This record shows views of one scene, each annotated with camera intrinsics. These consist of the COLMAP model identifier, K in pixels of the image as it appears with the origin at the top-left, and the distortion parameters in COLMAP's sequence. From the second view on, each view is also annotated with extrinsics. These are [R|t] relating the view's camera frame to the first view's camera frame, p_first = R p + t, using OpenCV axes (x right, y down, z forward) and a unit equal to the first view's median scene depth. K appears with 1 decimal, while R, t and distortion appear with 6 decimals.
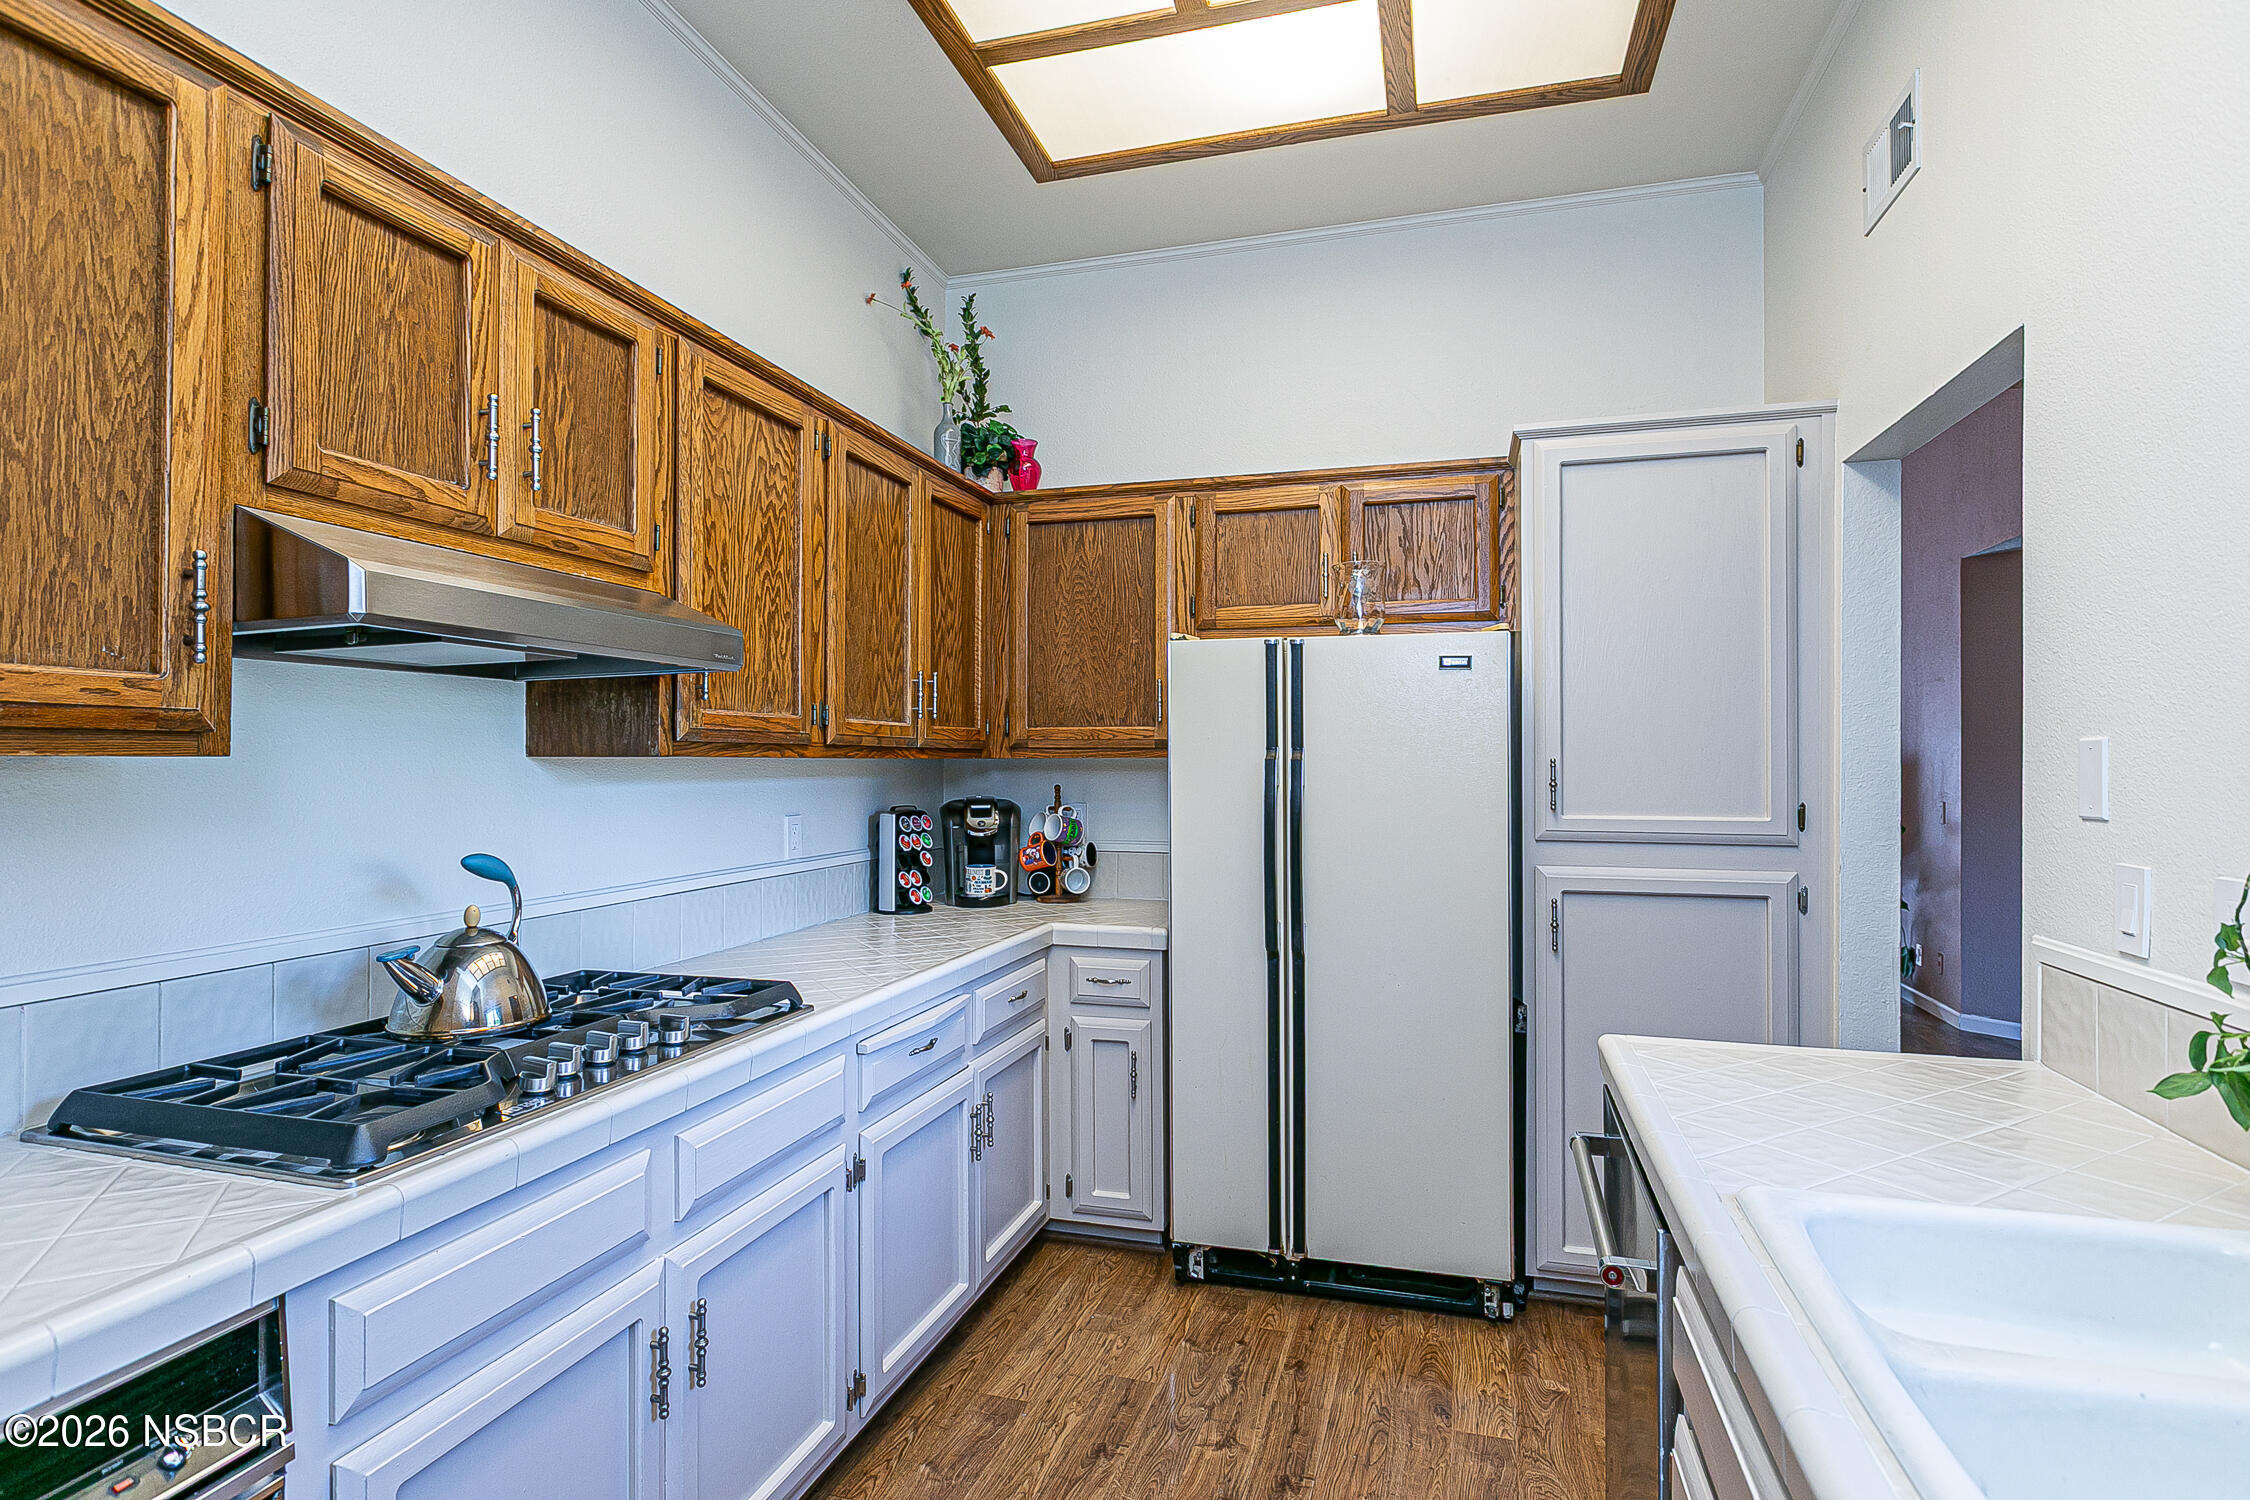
lens RADIAL K [[1147.4, 0, 1125.0], [0, 1147.4, 750.0], [0, 0, 1]] dist [-0.000906, -0.001395]
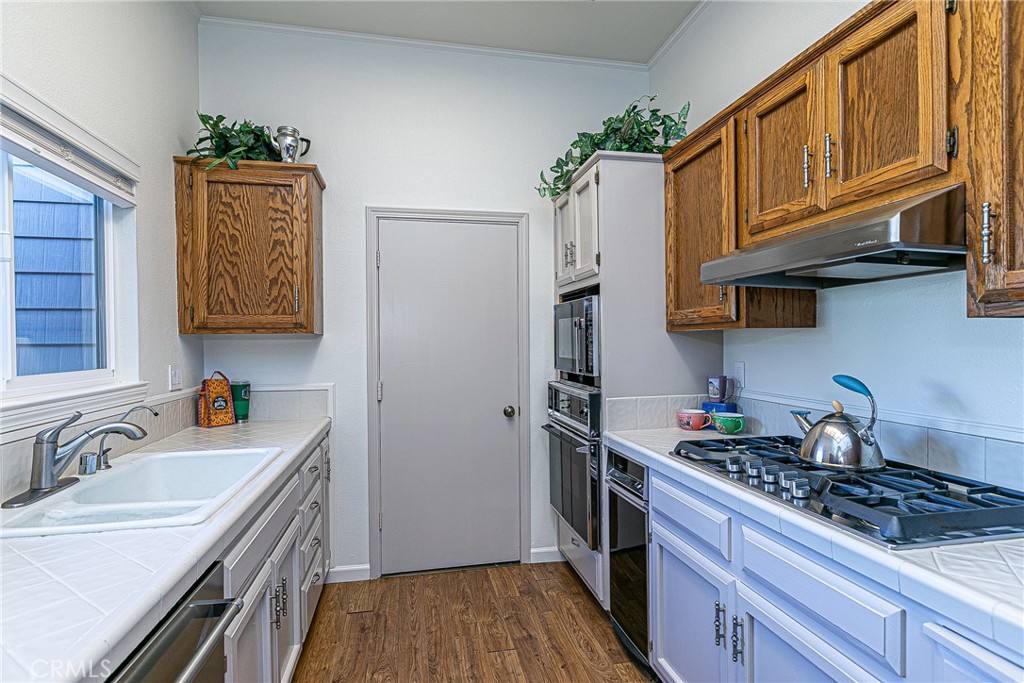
lens RADIAL K [[522.2, 0, 512.0], [0, 522.2, 341.5], [0, 0, 1]] dist [-0.000906, -0.001395]
pose [[-0.879734, 0.003330, -0.475454, 0.335106], [0.011010, 0.999850, -0.013369, 0.040873], [0.475338, -0.016996, -0.879639, 1.516173]]
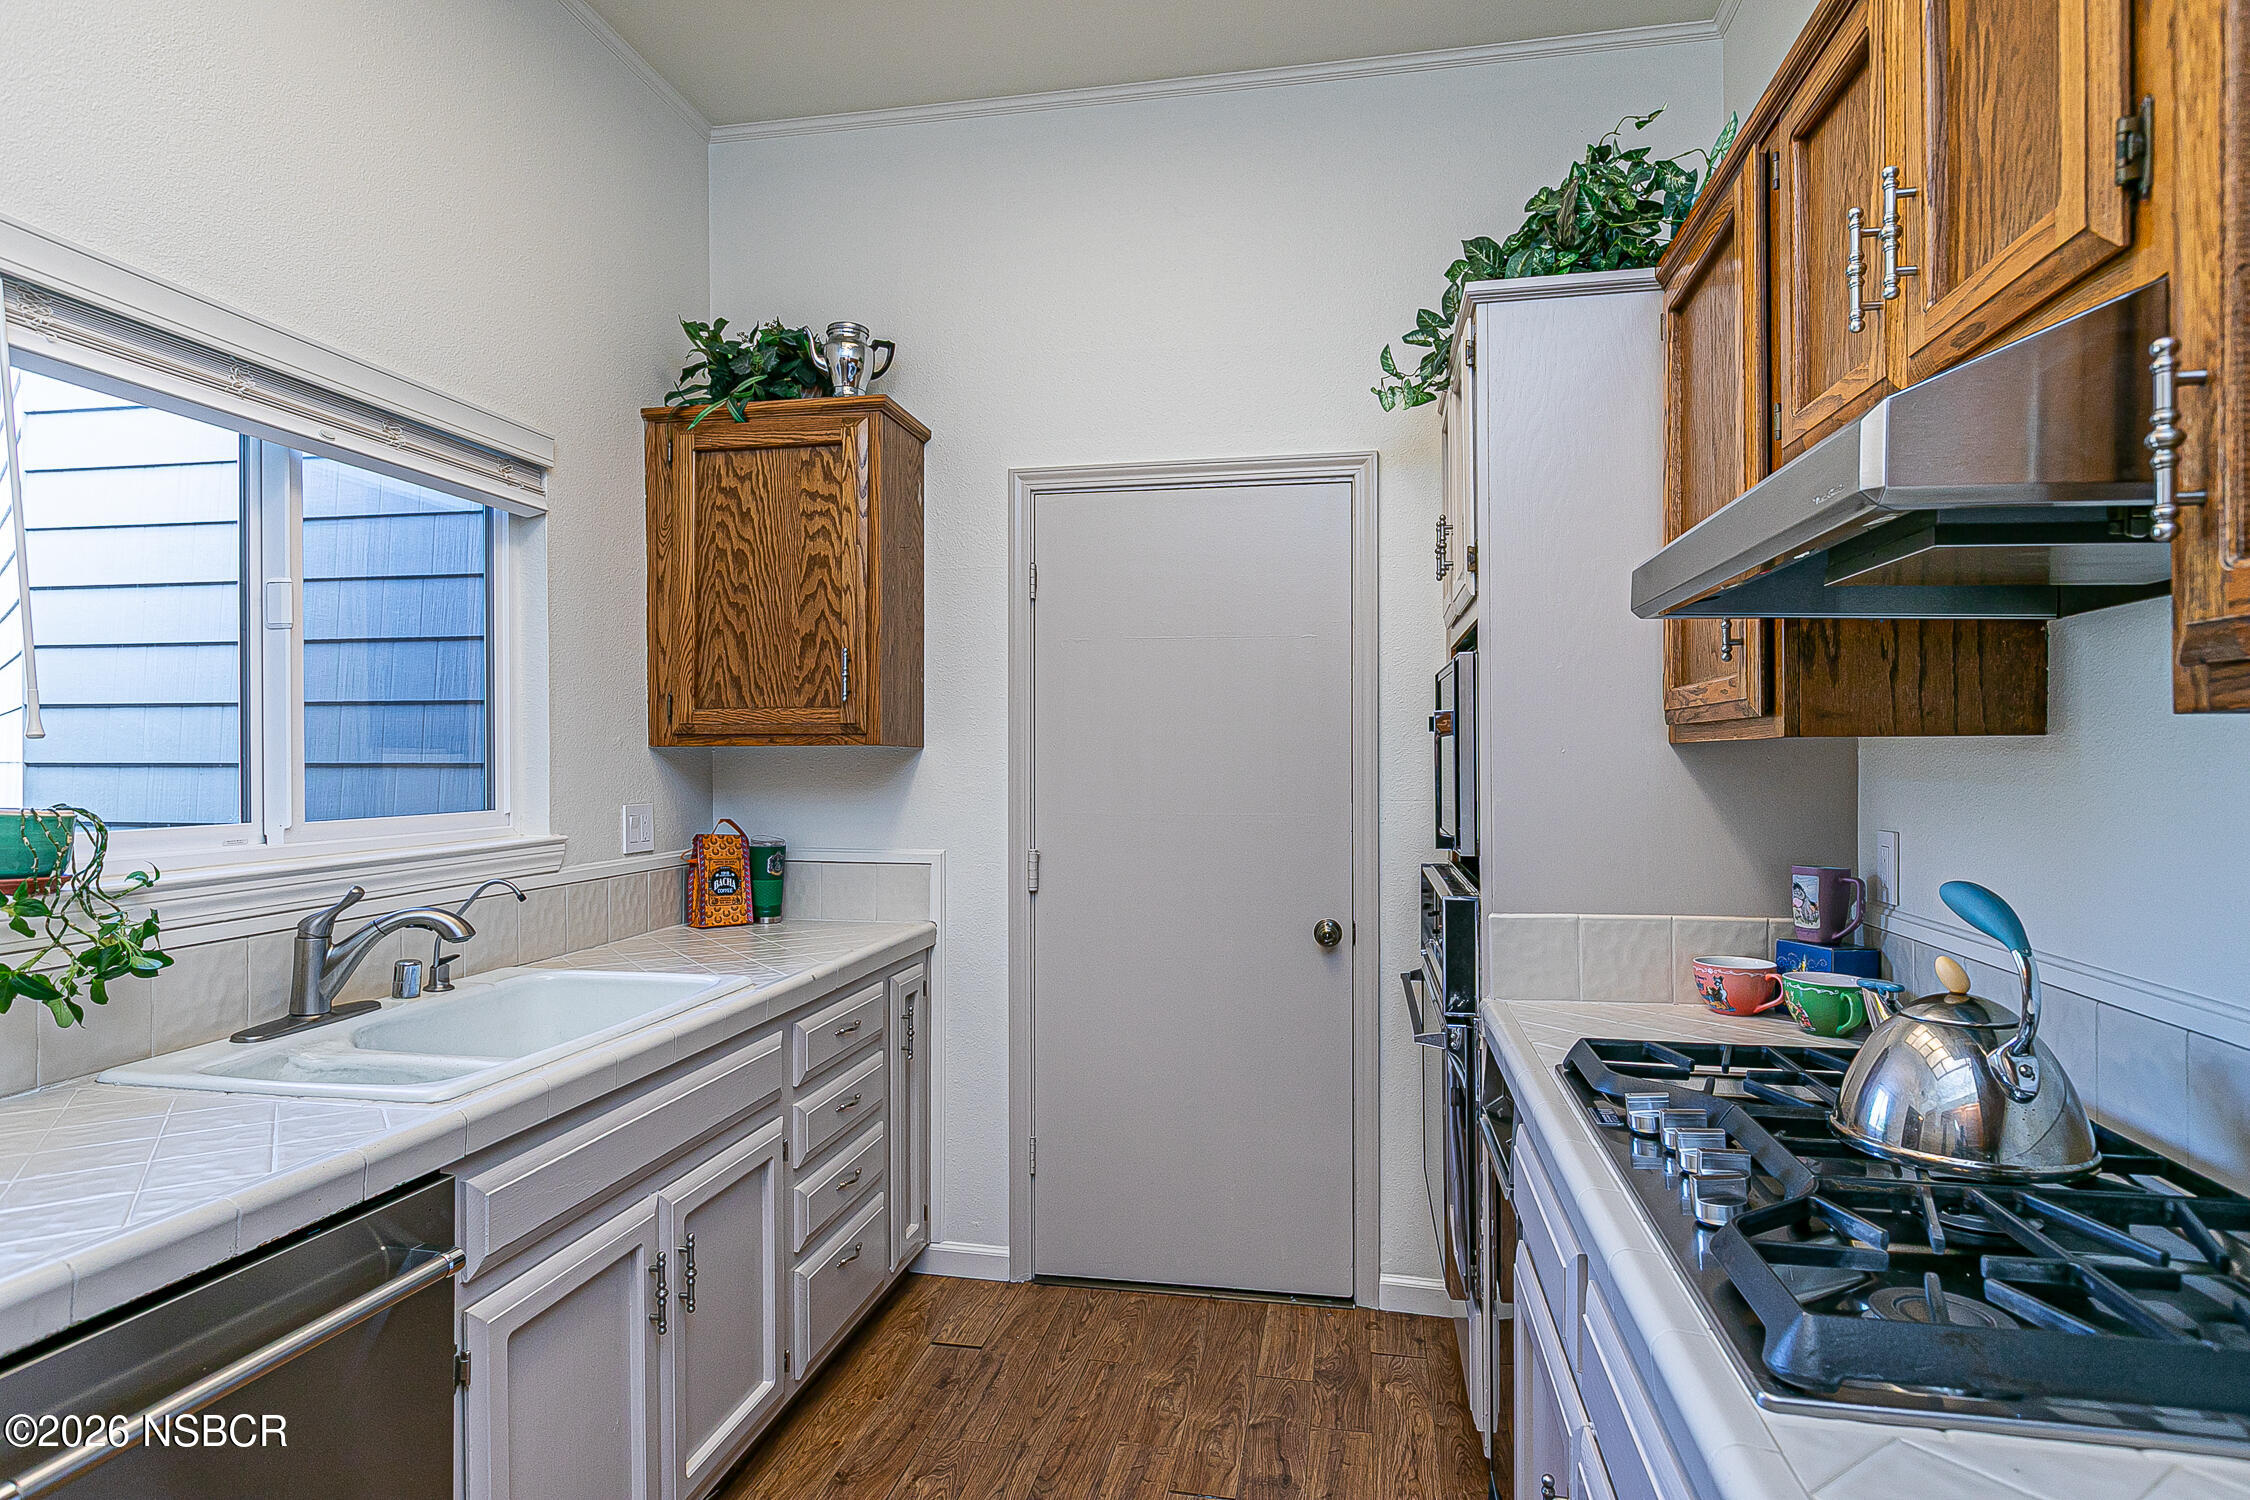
lens RADIAL K [[1230.8, 0, 1125.0], [0, 1230.8, 750.0], [0, 0, 1]] dist [0.004316, -0.000762]
pose [[-0.995068, -0.002248, -0.099168, -0.036205], [-0.000233, 0.999793, -0.020331, 0.032036], [0.099193, -0.020208, -0.994863, 1.648214]]
